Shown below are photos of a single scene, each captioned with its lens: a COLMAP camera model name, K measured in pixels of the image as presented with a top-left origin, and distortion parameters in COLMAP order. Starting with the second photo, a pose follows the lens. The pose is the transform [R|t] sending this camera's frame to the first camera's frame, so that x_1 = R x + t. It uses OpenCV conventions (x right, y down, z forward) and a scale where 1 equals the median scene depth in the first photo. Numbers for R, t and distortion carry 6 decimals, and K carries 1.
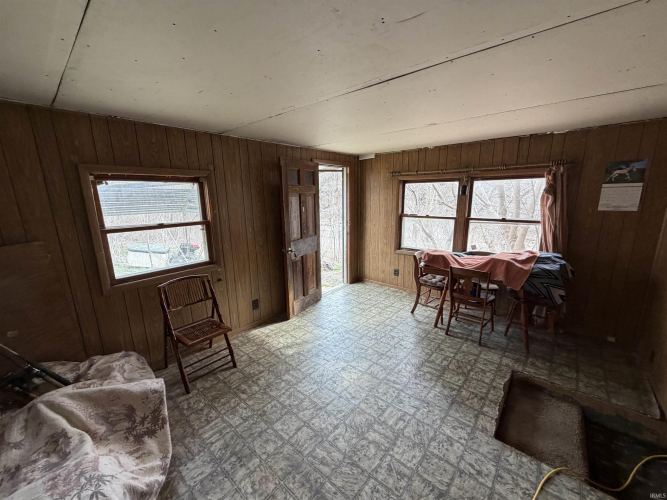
lens RADIAL K [[264.2, 0, 330.9], [0, 264.2, 250.6], [0, 0, 1]] dist [-0.002537, 0.000006]
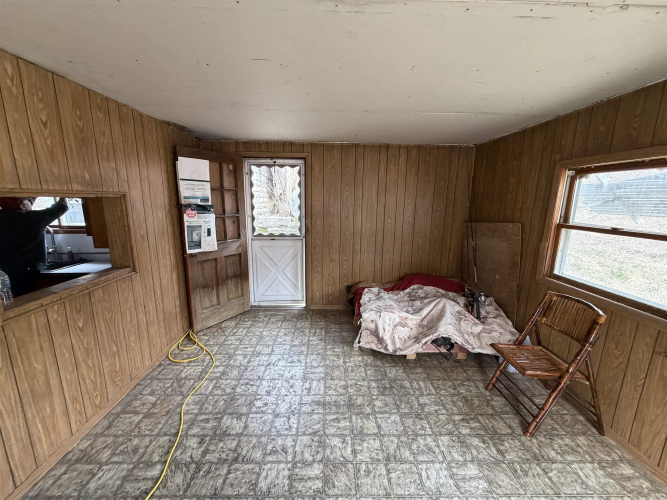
lens RADIAL K [[264.2, 0, 330.9], [0, 264.2, 250.6], [0, 0, 1]] dist [-0.002537, 0.000006]
pose [[-0.742932, 0.136317, -0.655339, 0.587417], [-0.142858, 0.924196, 0.354194, -0.260060], [0.653945, 0.356762, -0.667141, 1.361473]]
